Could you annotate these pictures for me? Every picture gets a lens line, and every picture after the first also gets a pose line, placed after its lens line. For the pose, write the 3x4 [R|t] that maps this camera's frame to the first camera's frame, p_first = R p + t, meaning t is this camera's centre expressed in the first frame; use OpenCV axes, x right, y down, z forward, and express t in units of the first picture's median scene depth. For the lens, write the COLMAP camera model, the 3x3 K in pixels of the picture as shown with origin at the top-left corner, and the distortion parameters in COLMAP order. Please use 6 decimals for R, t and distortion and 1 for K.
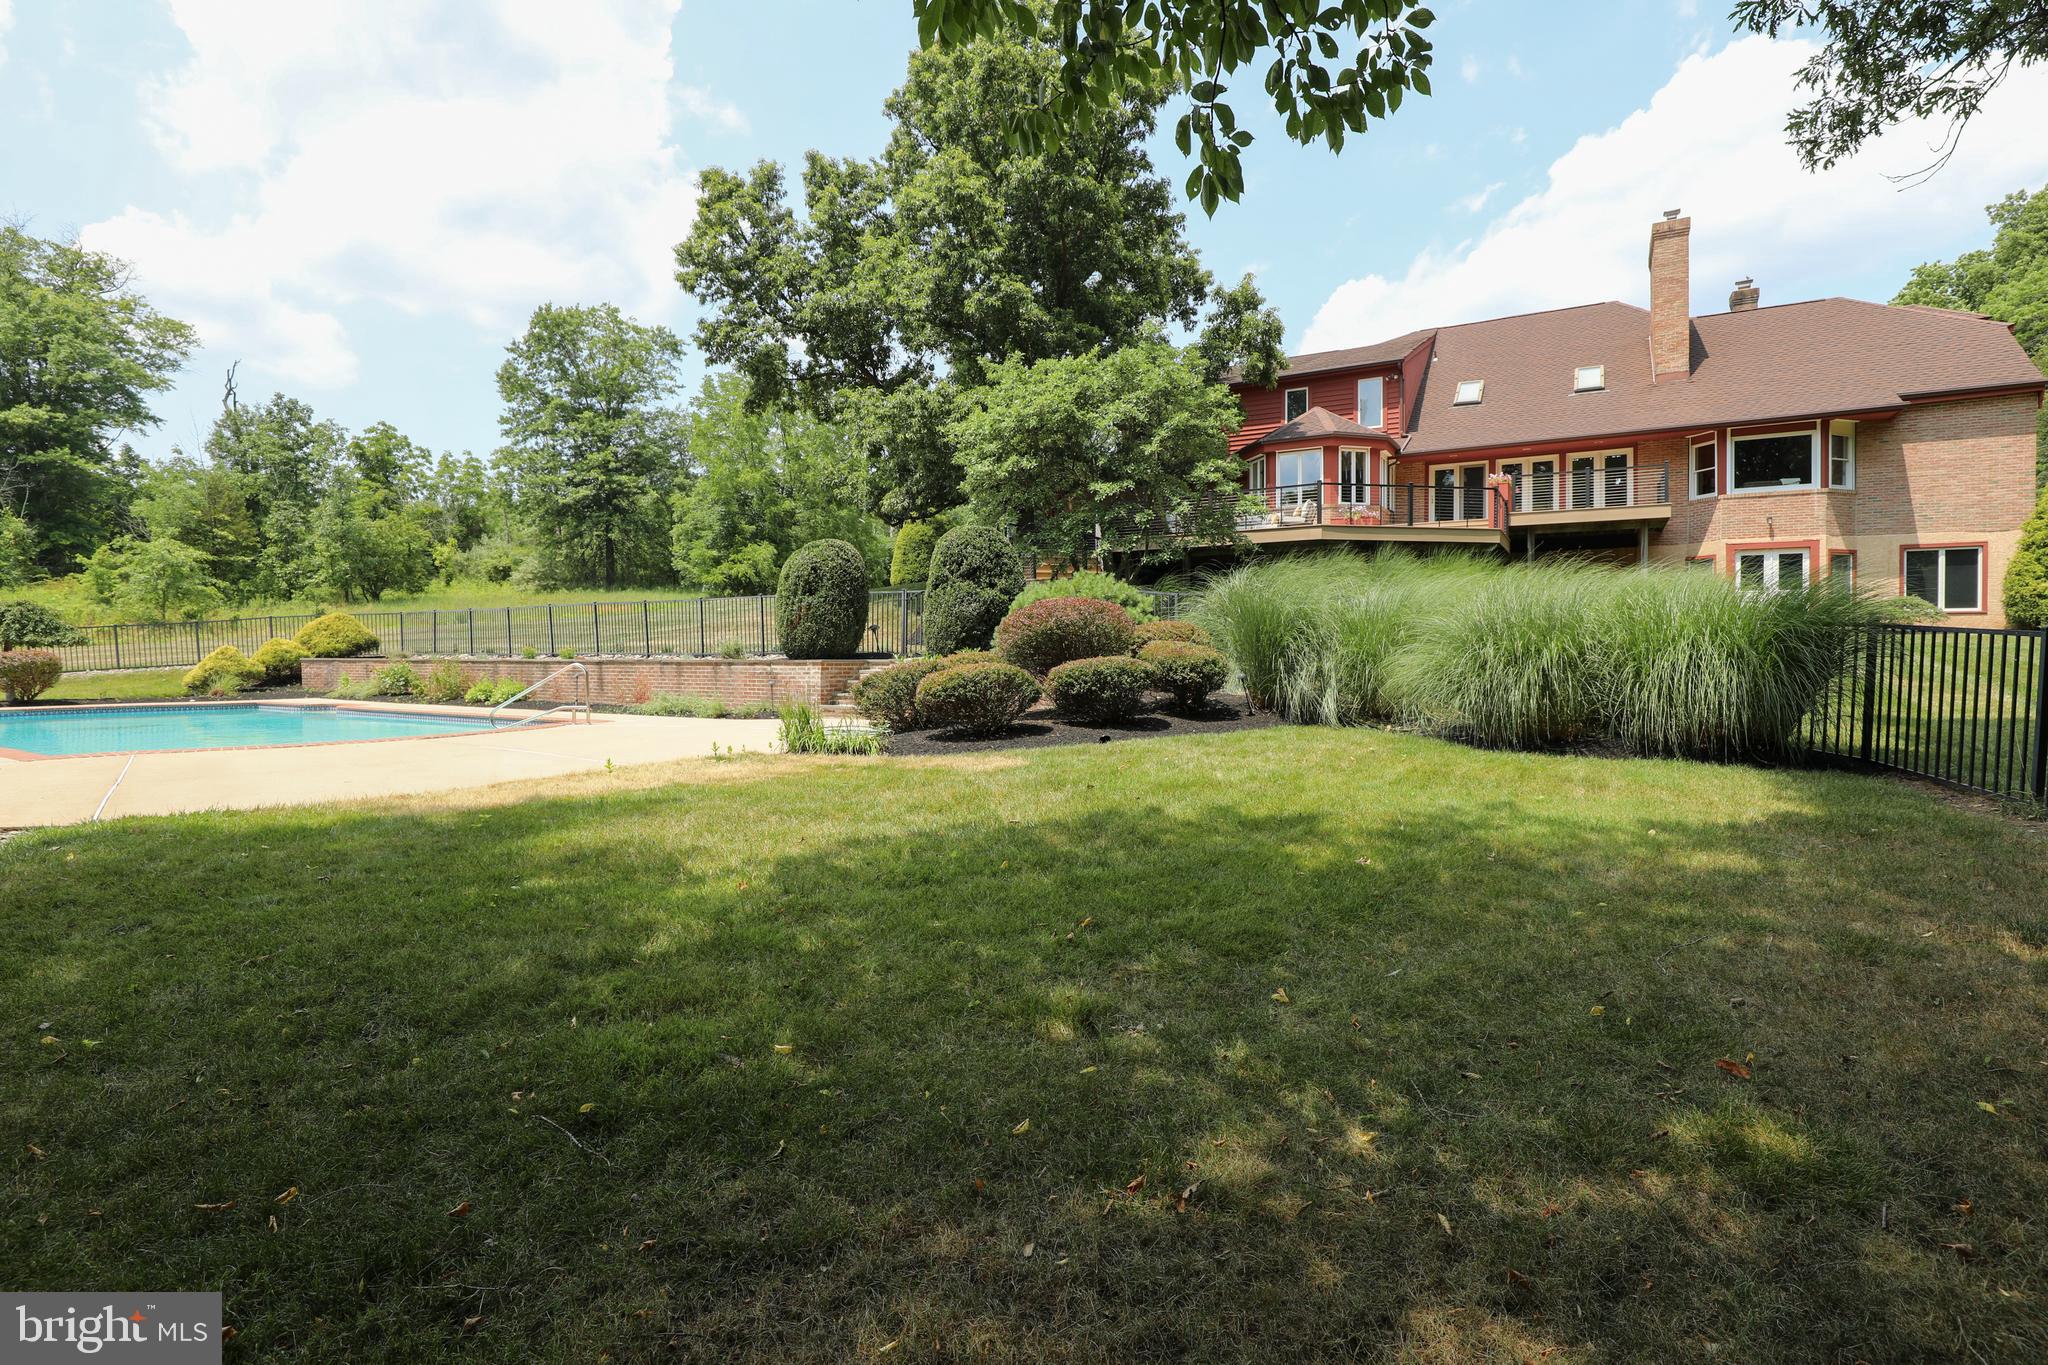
lens RADIAL K [[1002.7, 0, 1024.0], [0, 1002.7, 682.5], [0, 0, 1]] dist [-0.040818, 0.009852]
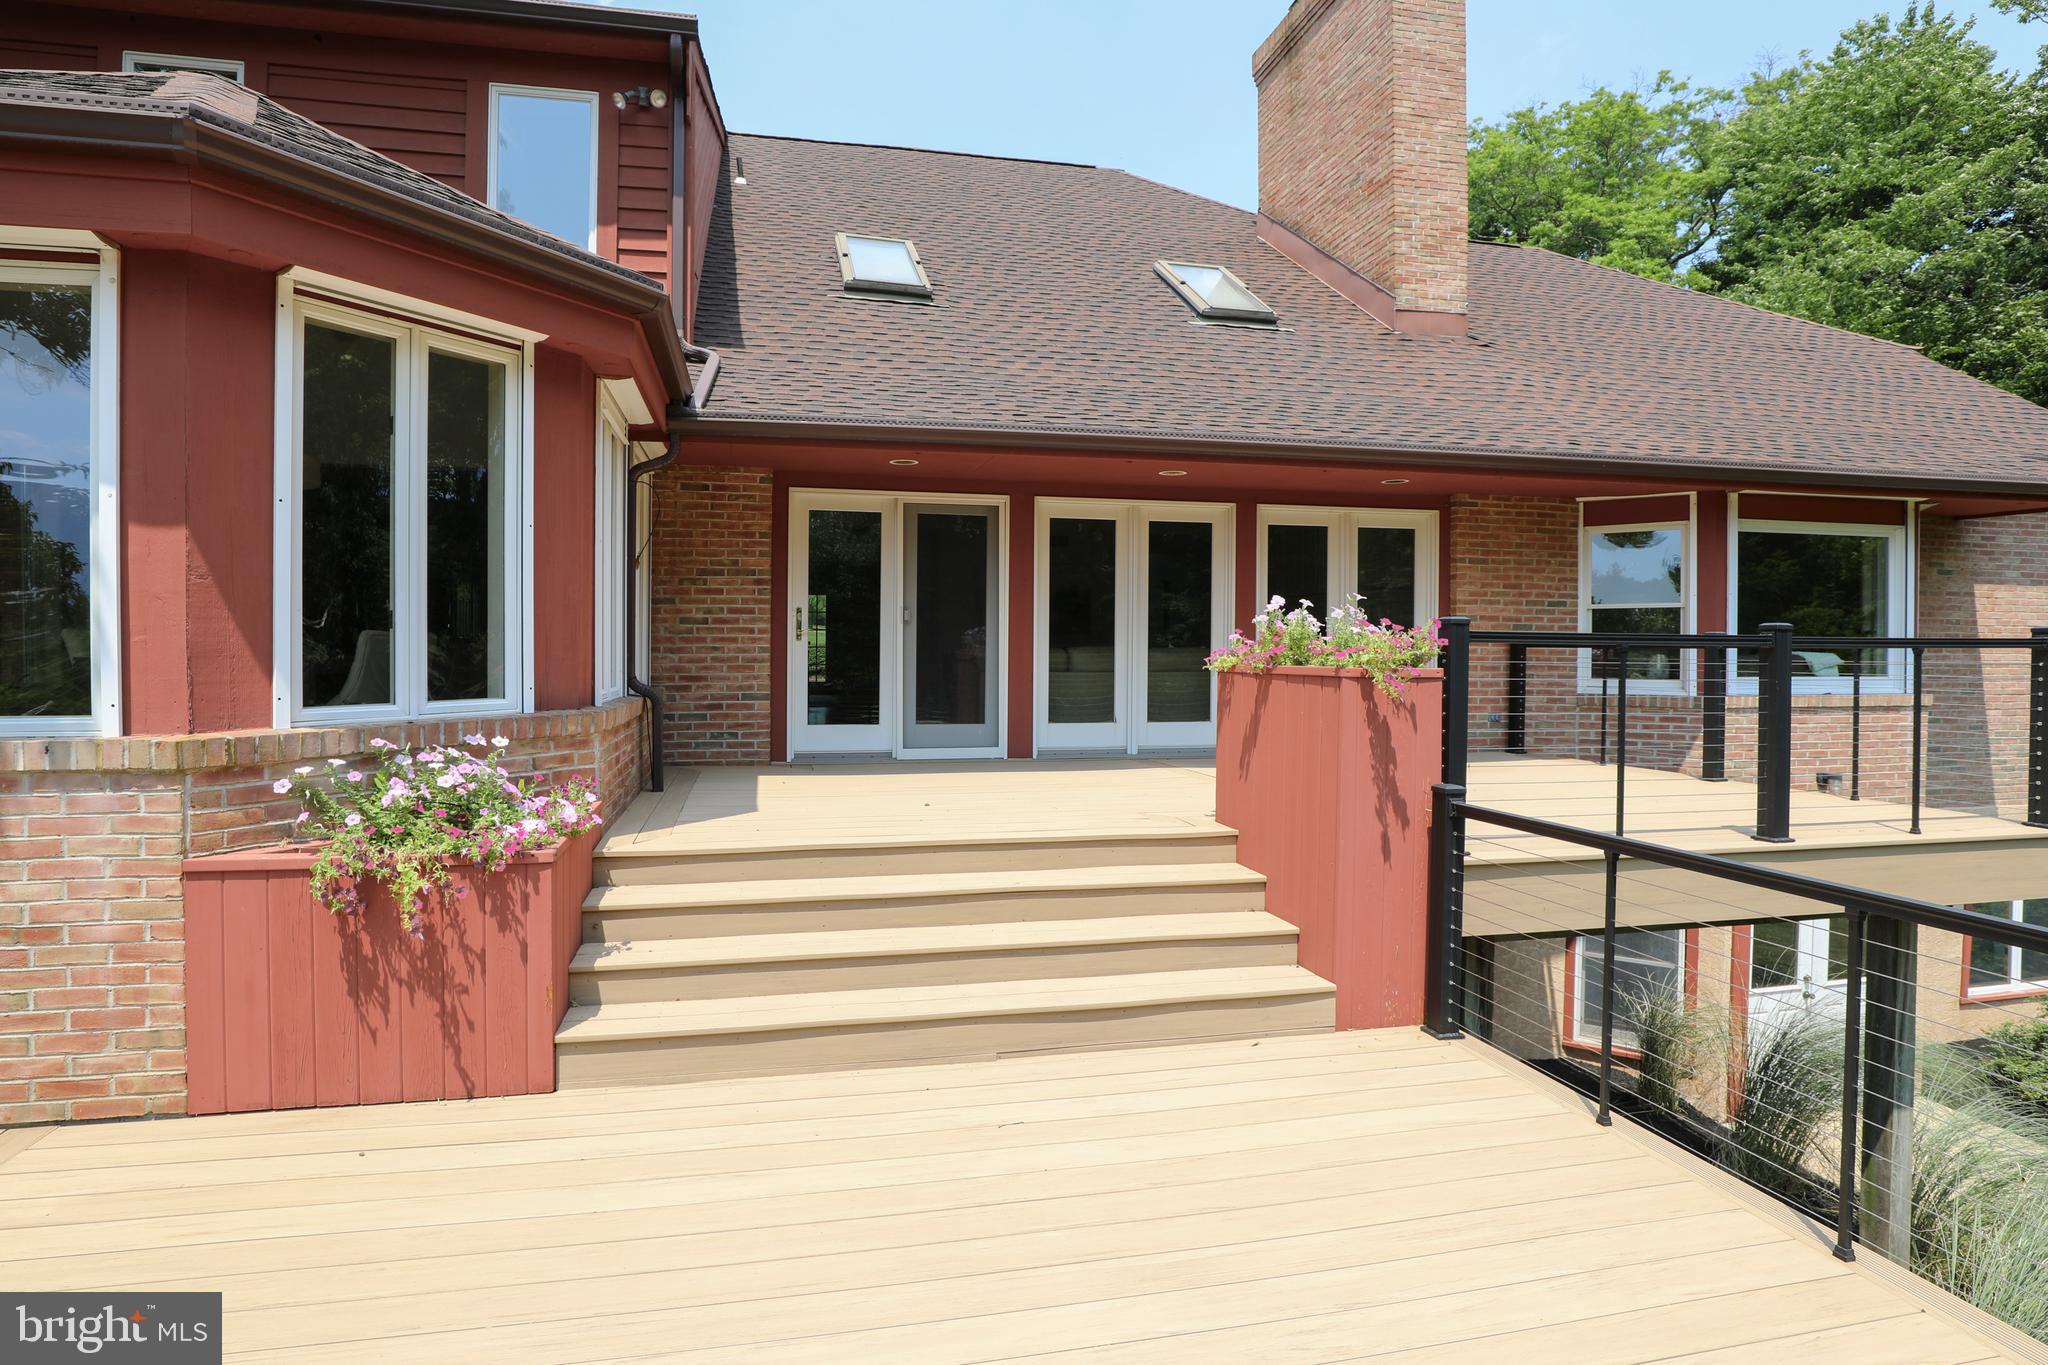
lens RADIAL K [[1012.9, 0, 1001.6], [0, 1012.9, 650.7], [0, 0, 1]] dist [-0.051138, 0.021276]
pose [[0.720155, 0.005473, 0.693791, 0.329432], [0.019244, 0.999427, -0.027859, -0.205025], [-0.693546, 0.033414, 0.719637, 0.947454]]
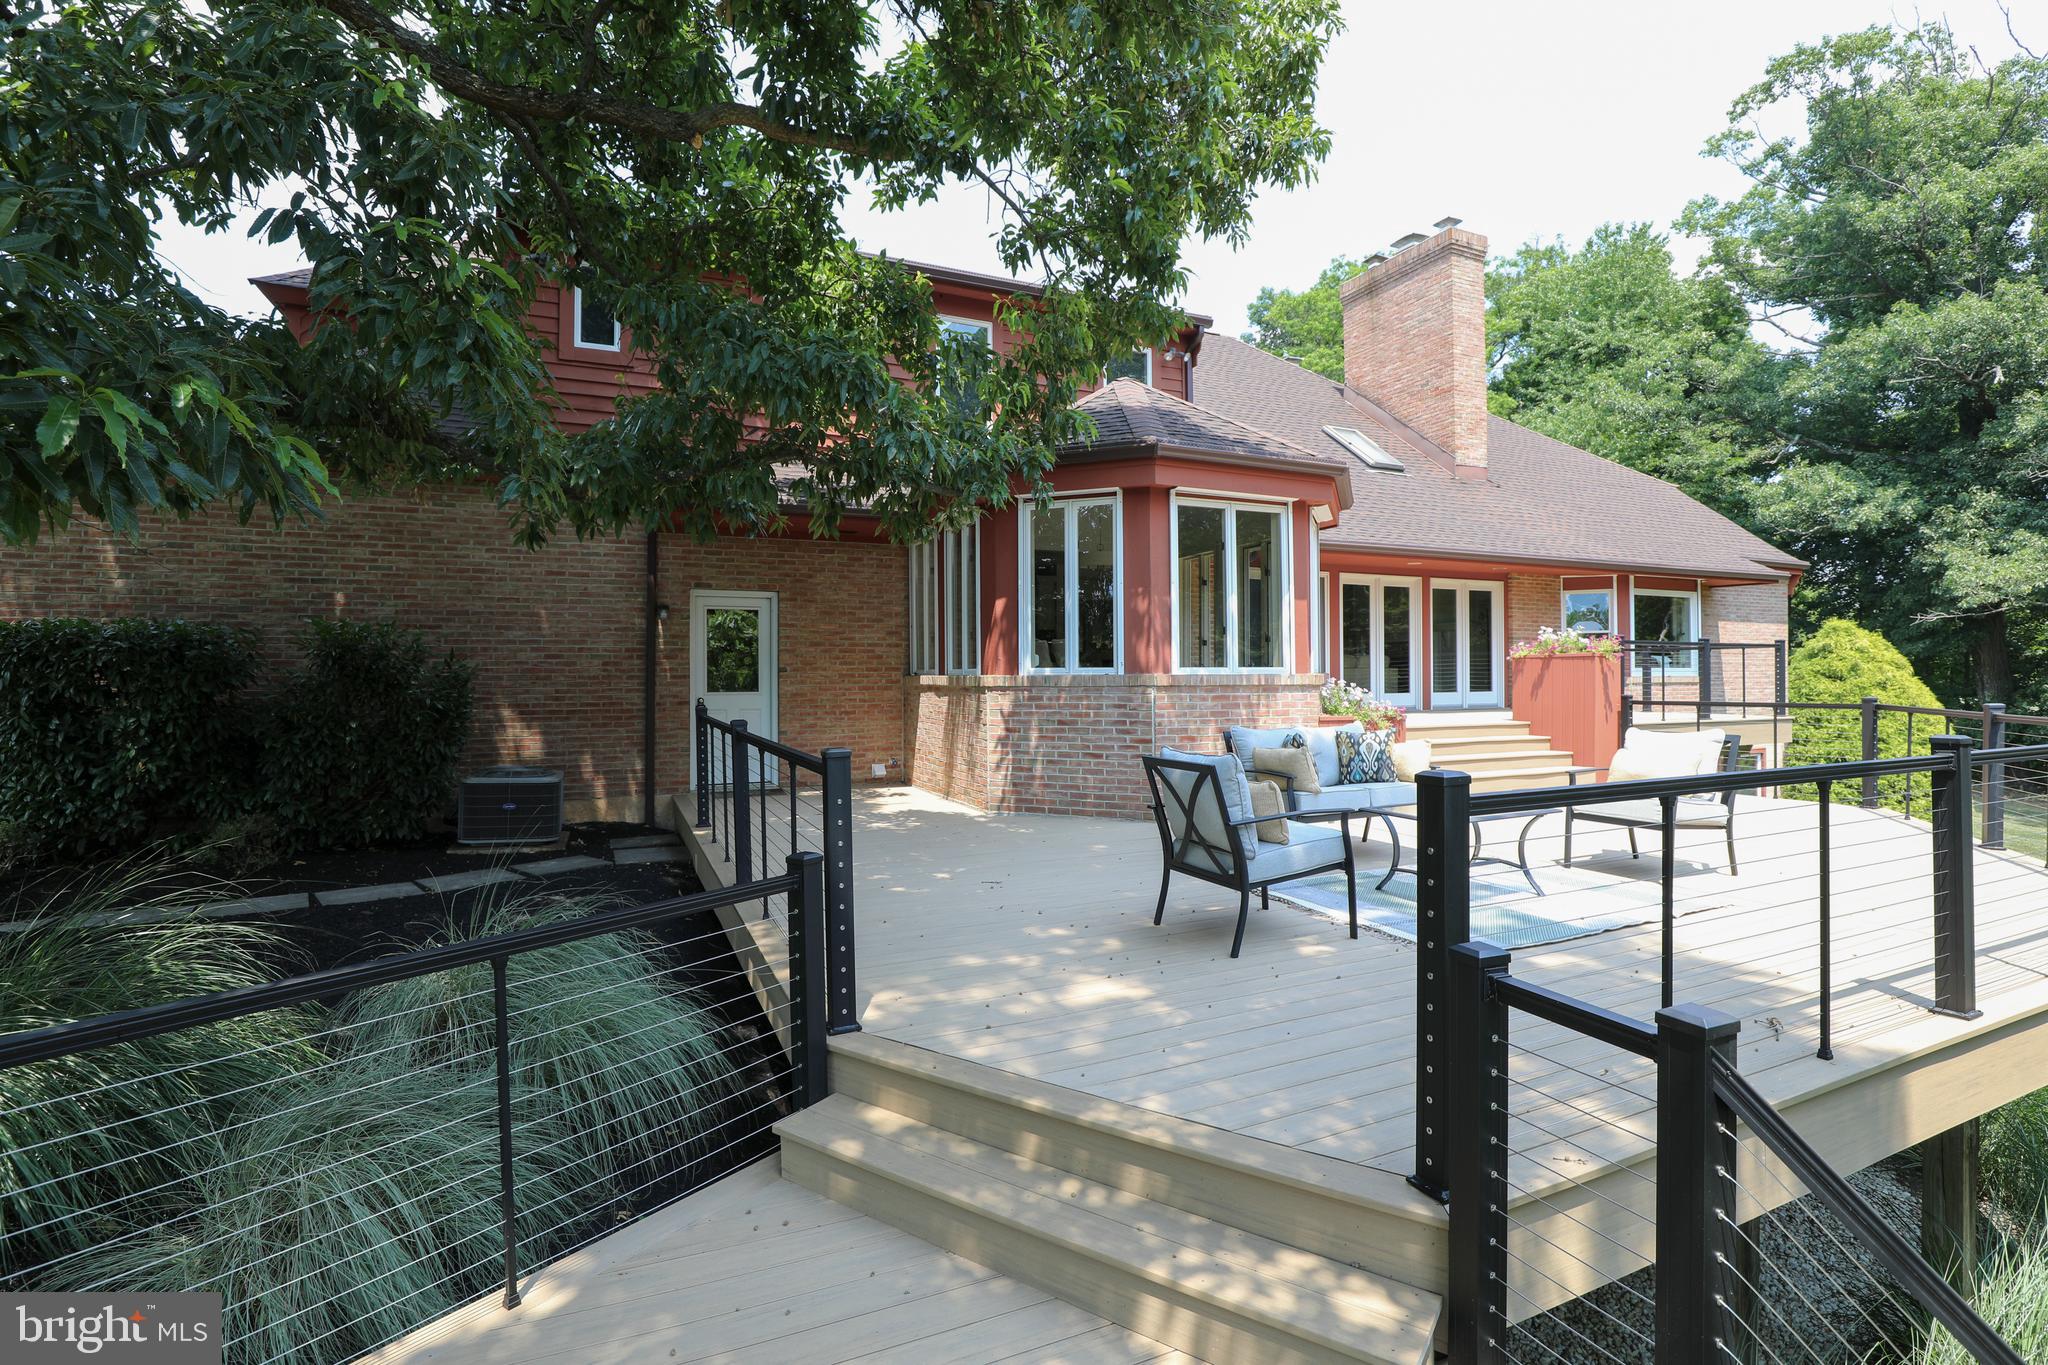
lens RADIAL K [[1002.7, 0, 1024.0], [0, 1002.7, 682.5], [0, 0, 1]] dist [-0.040818, 0.009852]
pose [[0.539264, 0.001508, 0.842135, -0.039034], [0.022390, 0.999619, -0.016127, -0.188906], [-0.841839, 0.027553, 0.539025, 1.000682]]
